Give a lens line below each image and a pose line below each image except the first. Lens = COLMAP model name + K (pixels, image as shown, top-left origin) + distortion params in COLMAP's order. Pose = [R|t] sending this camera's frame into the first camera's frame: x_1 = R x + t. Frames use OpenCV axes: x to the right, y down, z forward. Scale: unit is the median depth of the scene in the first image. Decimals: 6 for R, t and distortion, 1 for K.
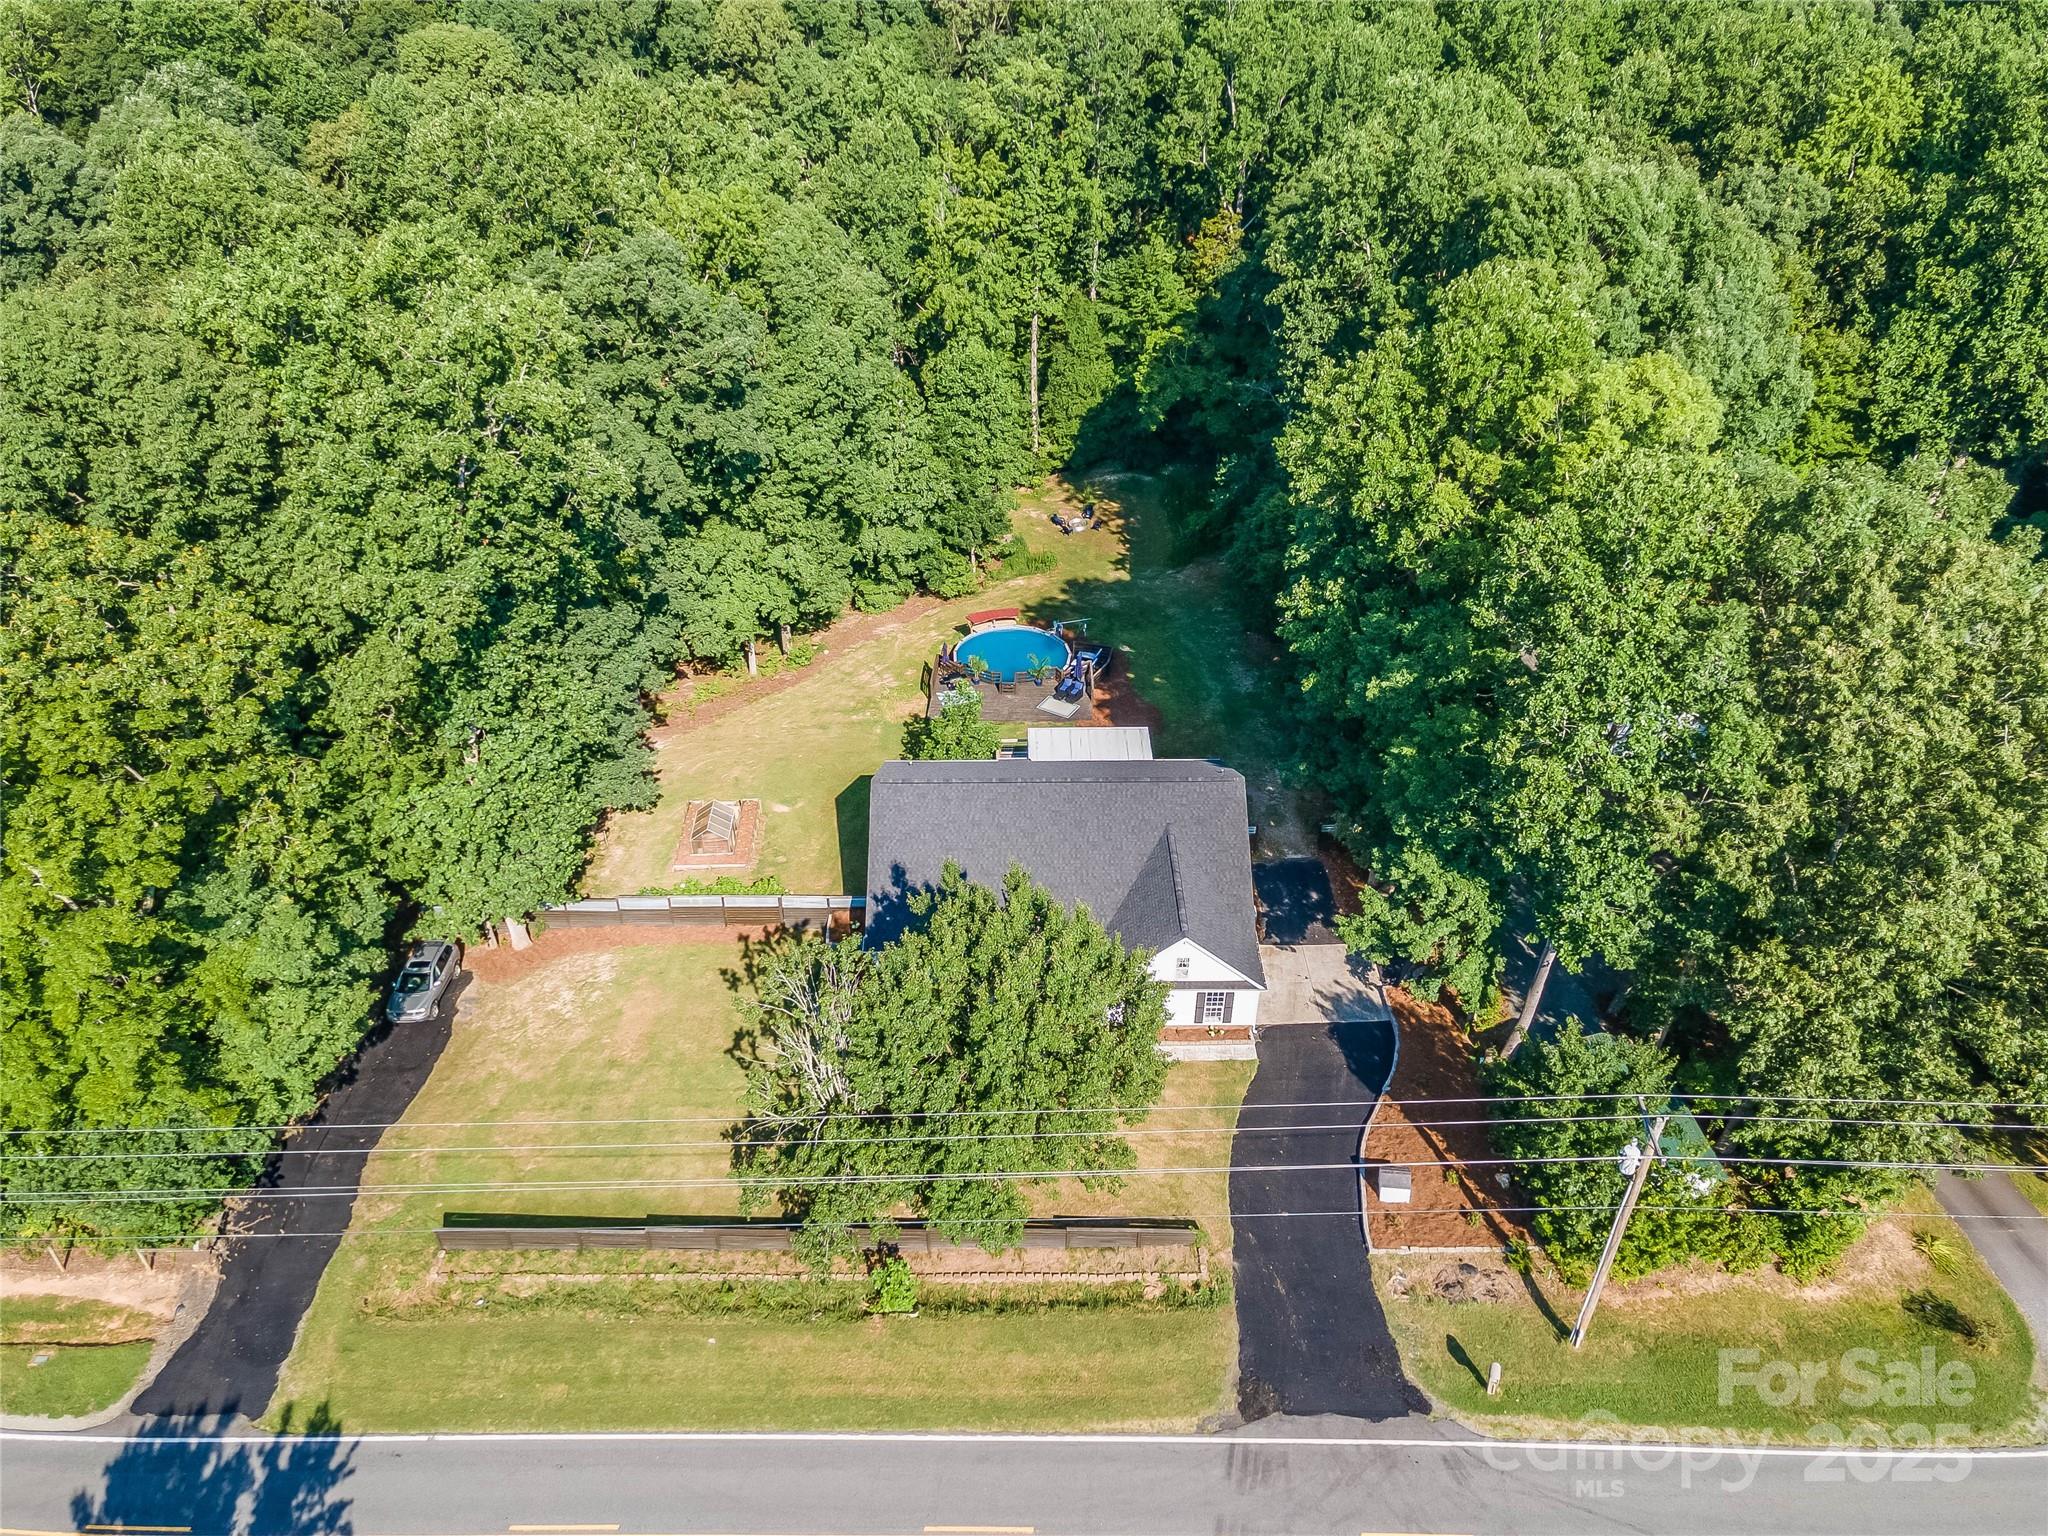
lens RADIAL K [[1448.9, 0, 1033.7], [0, 1448.9, 773.3], [0, 0, 1]] dist [0.032090, 0.019347]
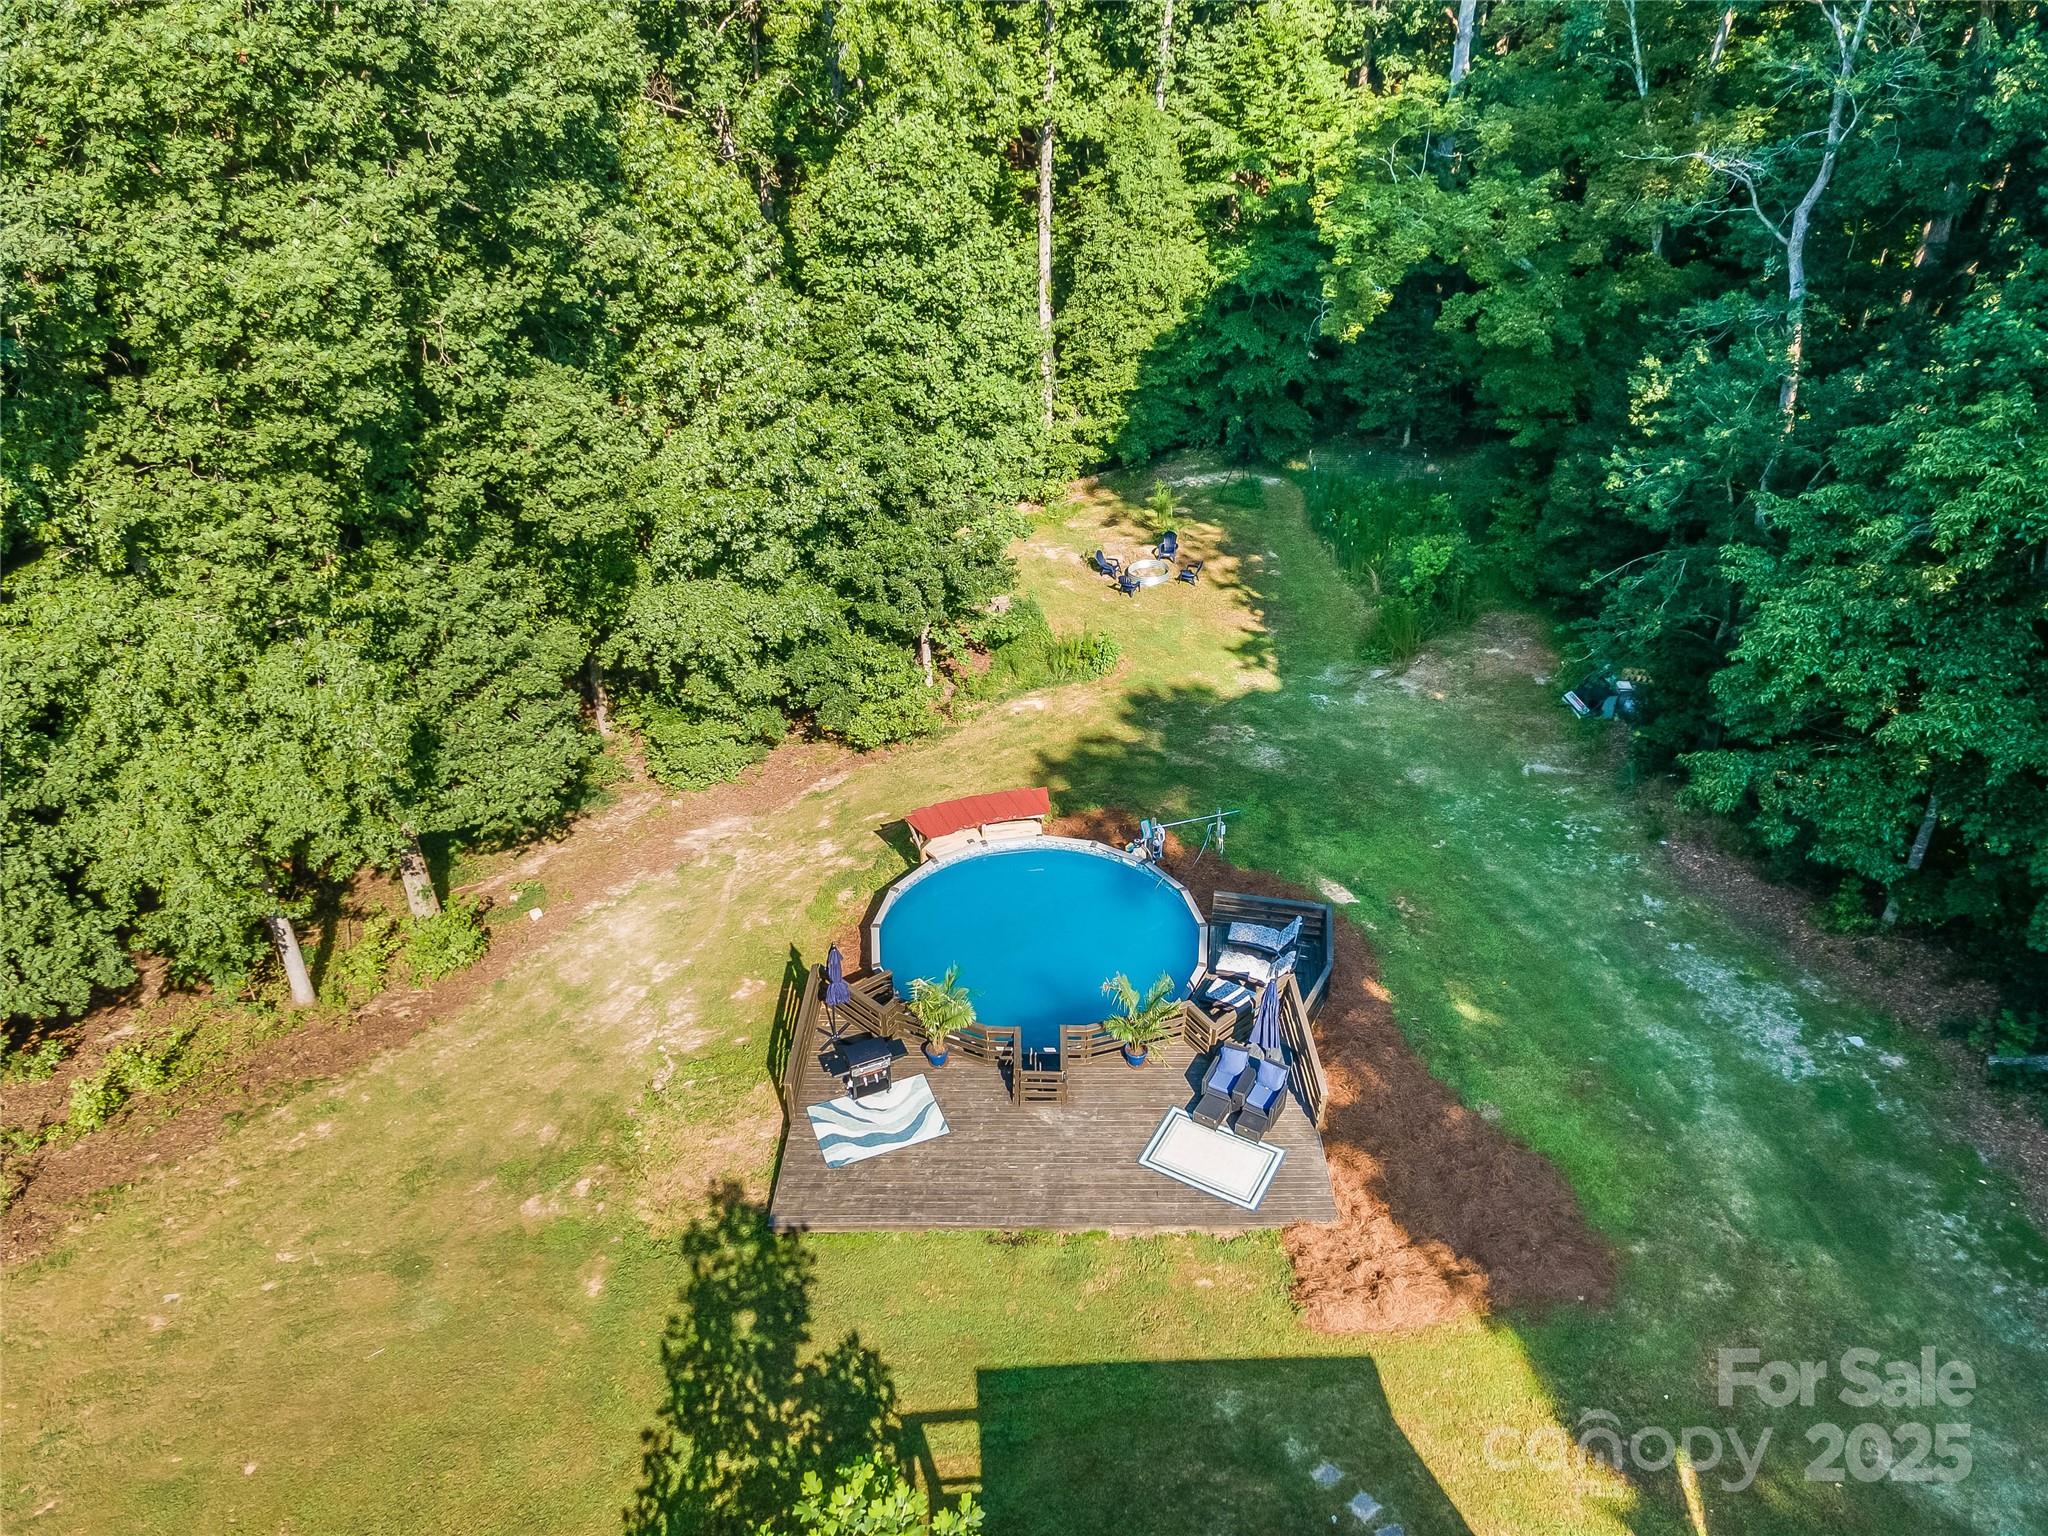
lens RADIAL K [[1448.9, 0, 1010.4], [0, 1448.9, 760.2], [0, 0, 1]] dist [0.032090, 0.019347]
pose [[0.999739, -0.021153, 0.008667, -0.021753], [0.021578, 0.998402, -0.052229, -0.096908], [-0.007549, 0.052403, 0.998598, 0.595790]]
